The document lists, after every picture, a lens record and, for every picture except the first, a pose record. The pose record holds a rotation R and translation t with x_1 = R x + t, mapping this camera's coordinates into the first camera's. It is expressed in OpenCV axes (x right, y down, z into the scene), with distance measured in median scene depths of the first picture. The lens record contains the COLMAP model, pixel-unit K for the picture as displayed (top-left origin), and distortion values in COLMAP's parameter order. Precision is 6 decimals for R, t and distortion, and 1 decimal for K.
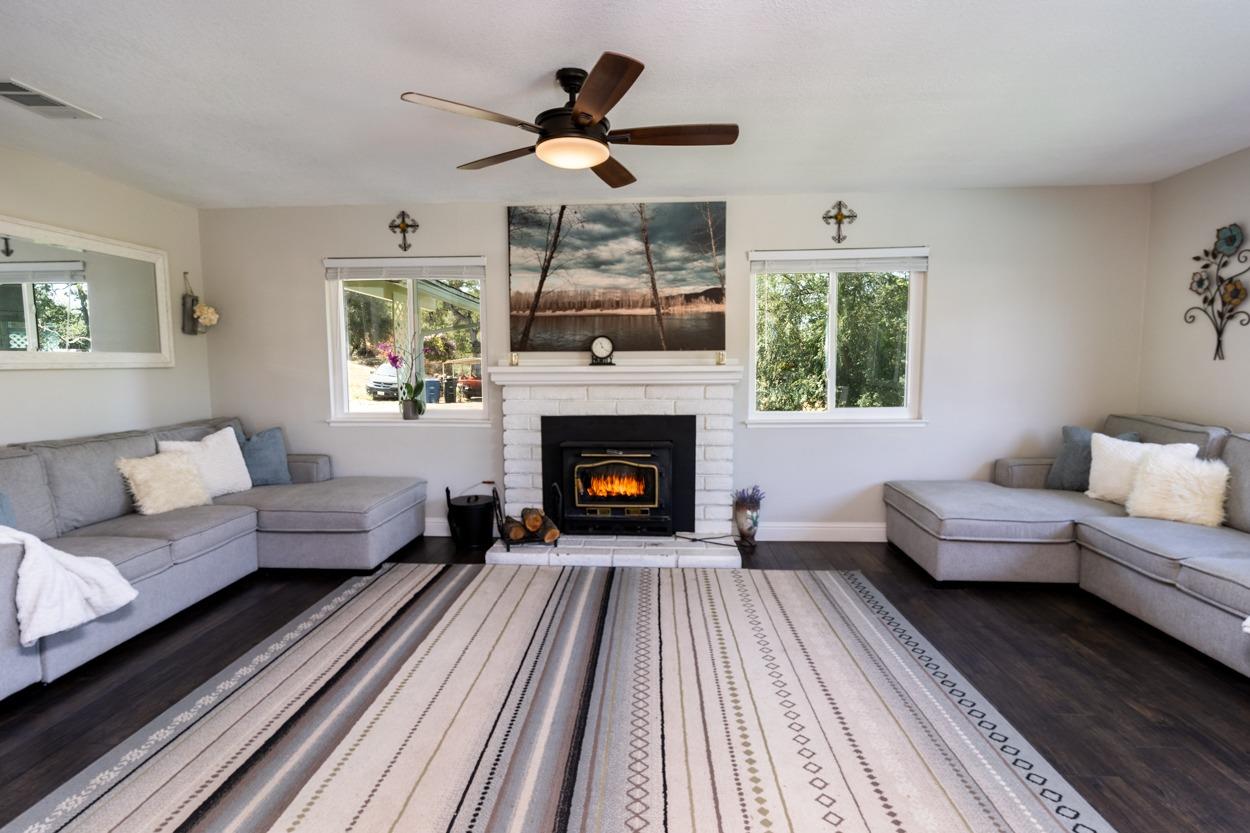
lens RADIAL K [[602.0, 0, 617.1], [0, 602.0, 418.2], [0, 0, 1]] dist [0.004378, -0.002387]
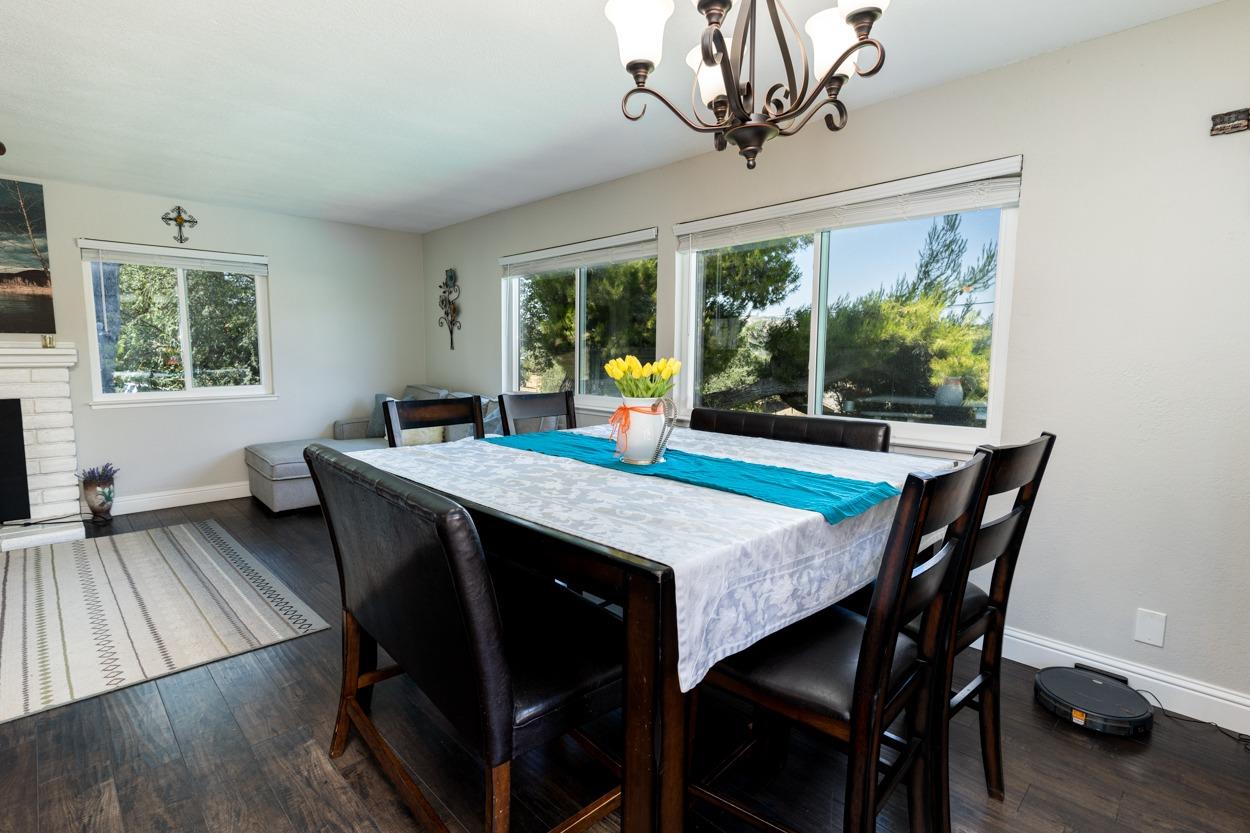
lens RADIAL K [[602.0, 0, 621.4], [0, 602.0, 414.4], [0, 0, 1]] dist [0.004378, -0.002387]
pose [[0.670744, -0.065285, 0.738810, 0.060588], [0.055260, 0.997749, 0.037998, 0.036547], [-0.739628, 0.015340, 0.672842, -0.381266]]
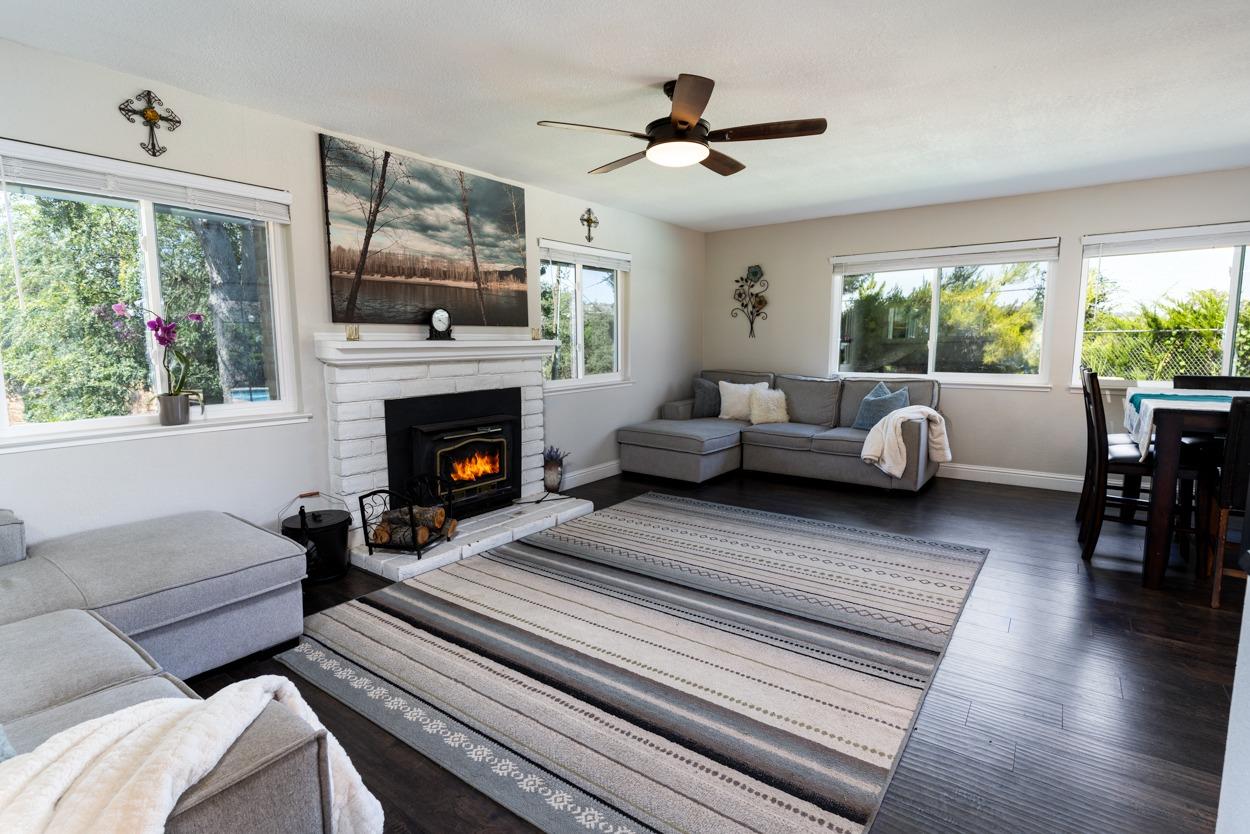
lens RADIAL K [[602.0, 0, 624.5], [0, 602.0, 413.1], [0, 0, 1]] dist [0.004378, -0.002387]
pose [[0.541105, -0.098989, 0.835109, -0.662705], [0.077488, 0.994692, 0.067697, -0.017227], [-0.837378, 0.028080, 0.545903, 0.266150]]
